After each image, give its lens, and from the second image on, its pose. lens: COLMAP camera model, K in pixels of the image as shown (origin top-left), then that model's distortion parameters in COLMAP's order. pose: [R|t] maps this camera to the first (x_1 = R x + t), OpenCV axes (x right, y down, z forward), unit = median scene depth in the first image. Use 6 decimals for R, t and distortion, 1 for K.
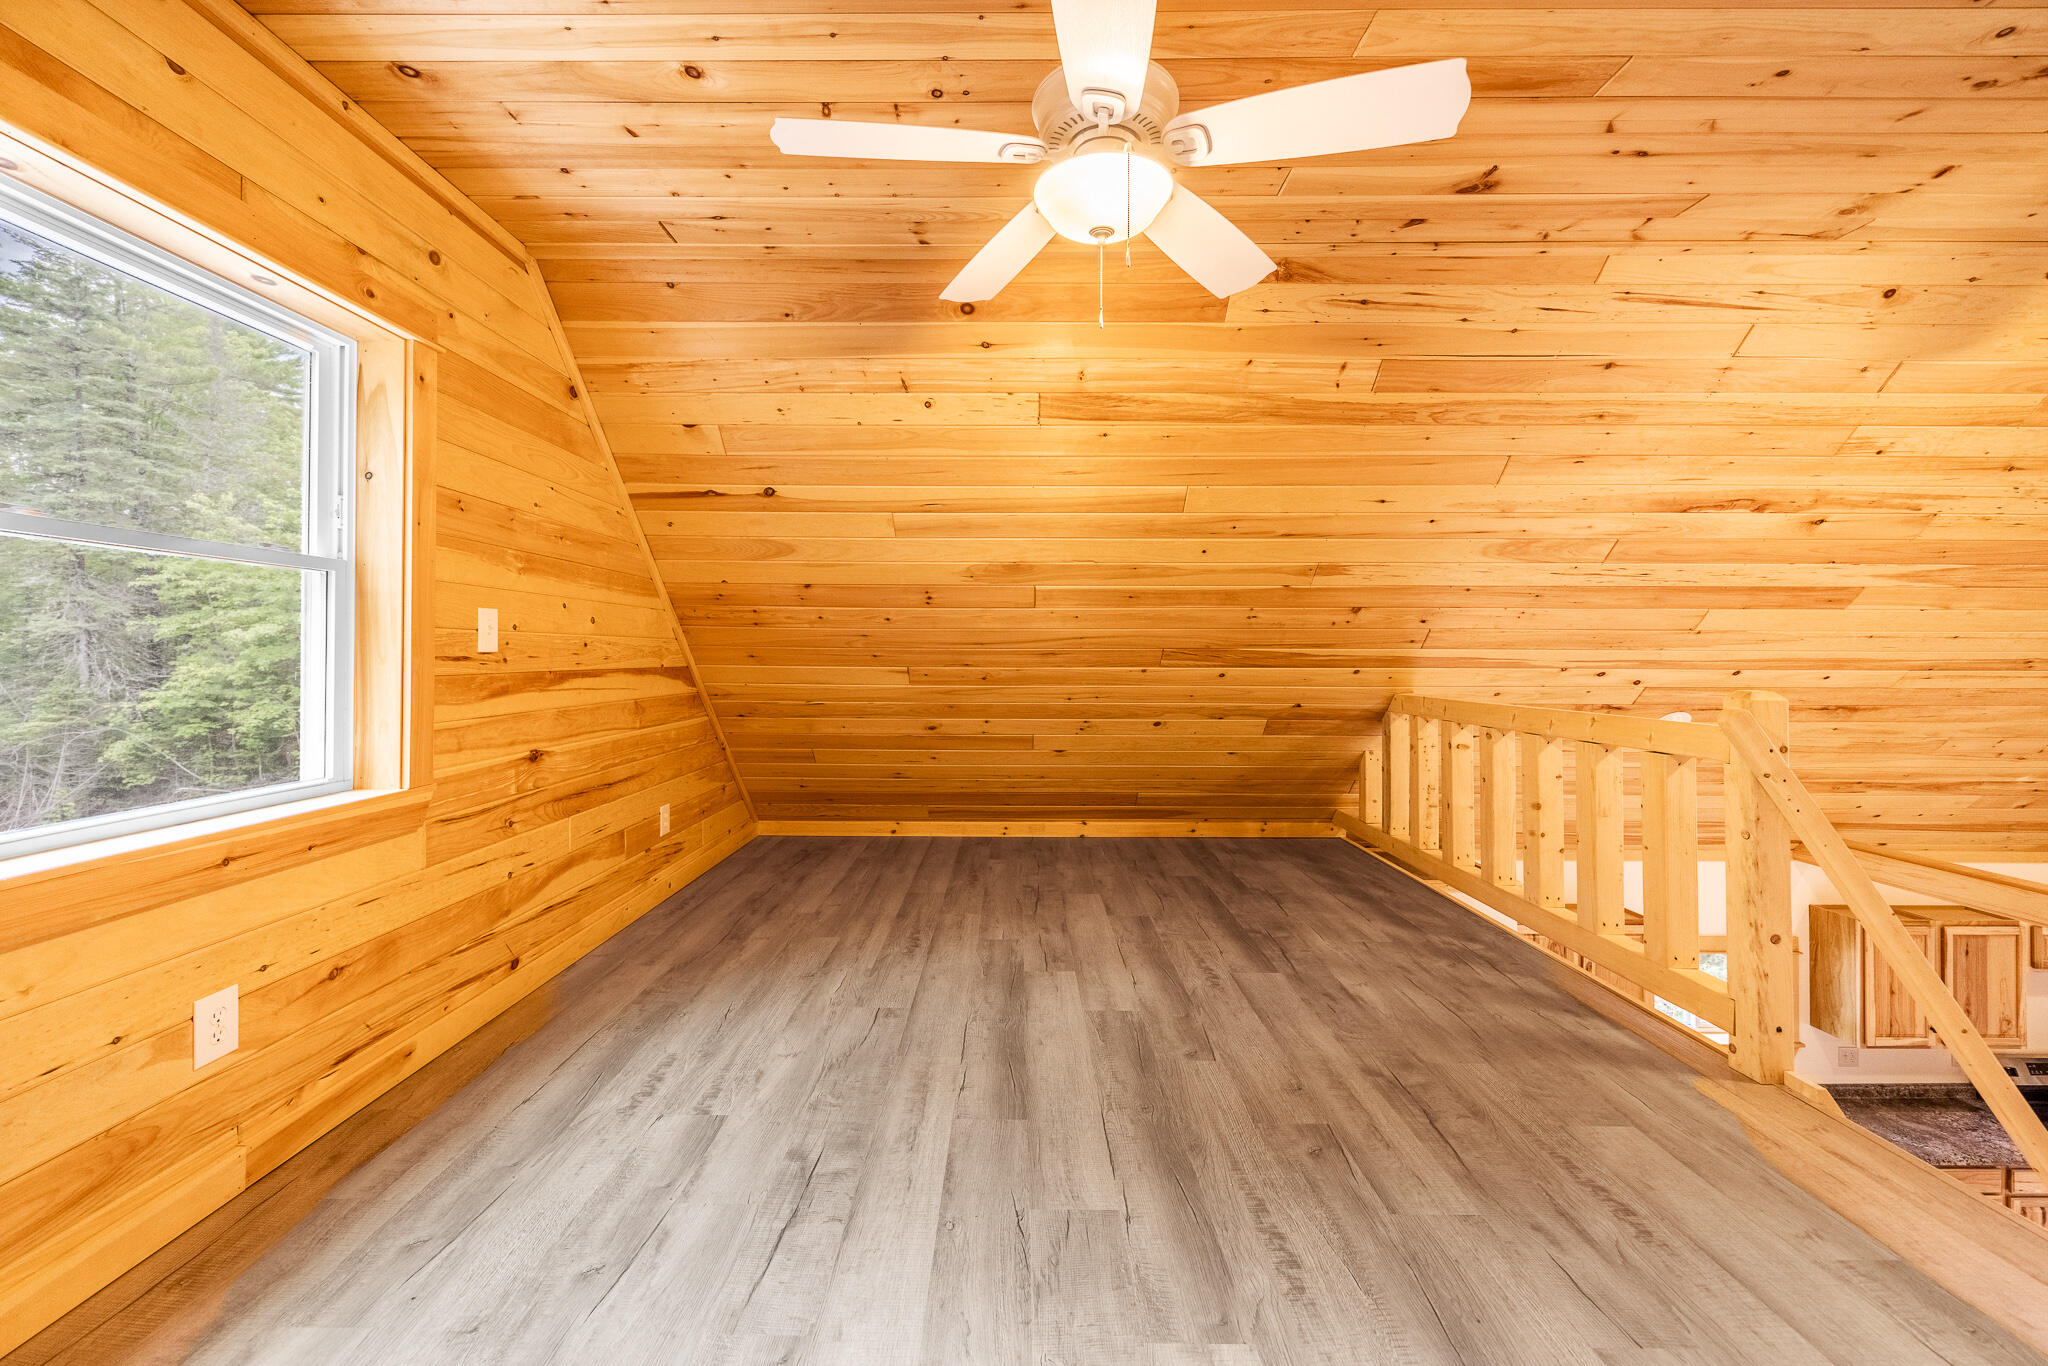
lens RADIAL K [[806.0, 0, 1012.5], [0, 806.0, 639.7], [0, 0, 1]] dist [-0.001420, -0.000097]
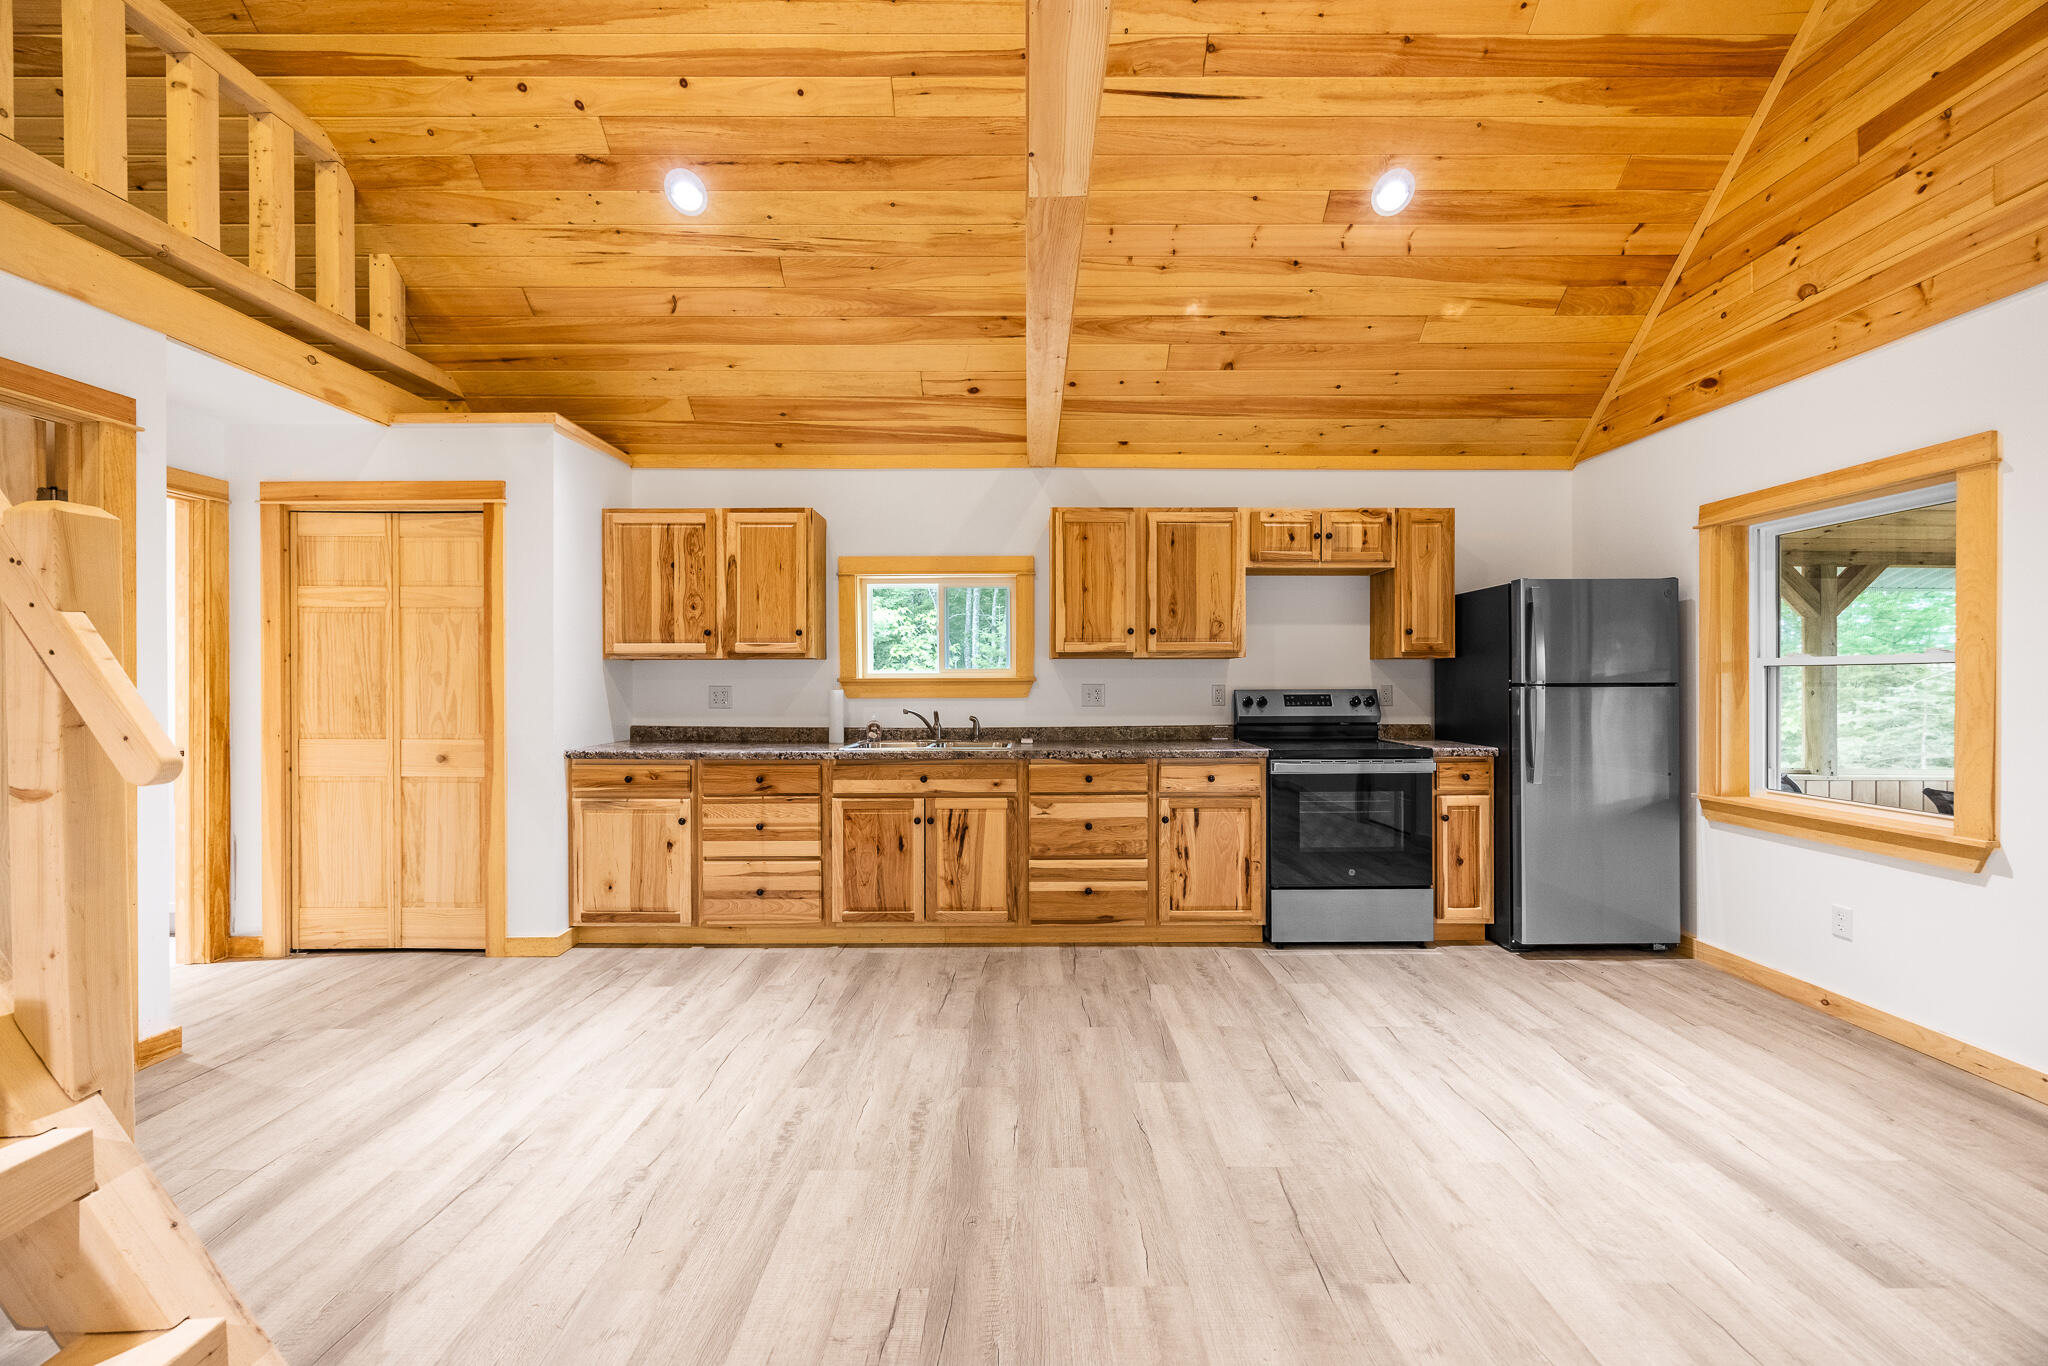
lens RADIAL K [[806.0, 0, 1026.1], [0, 806.0, 683.7], [0, 0, 1]] dist [-0.001420, -0.000097]
pose [[0.999988, 0.001040, 0.004784, 1.431856], [-0.001140, 0.999778, 0.021033, 0.725537], [-0.004761, -0.021038, 0.999767, 0.205005]]
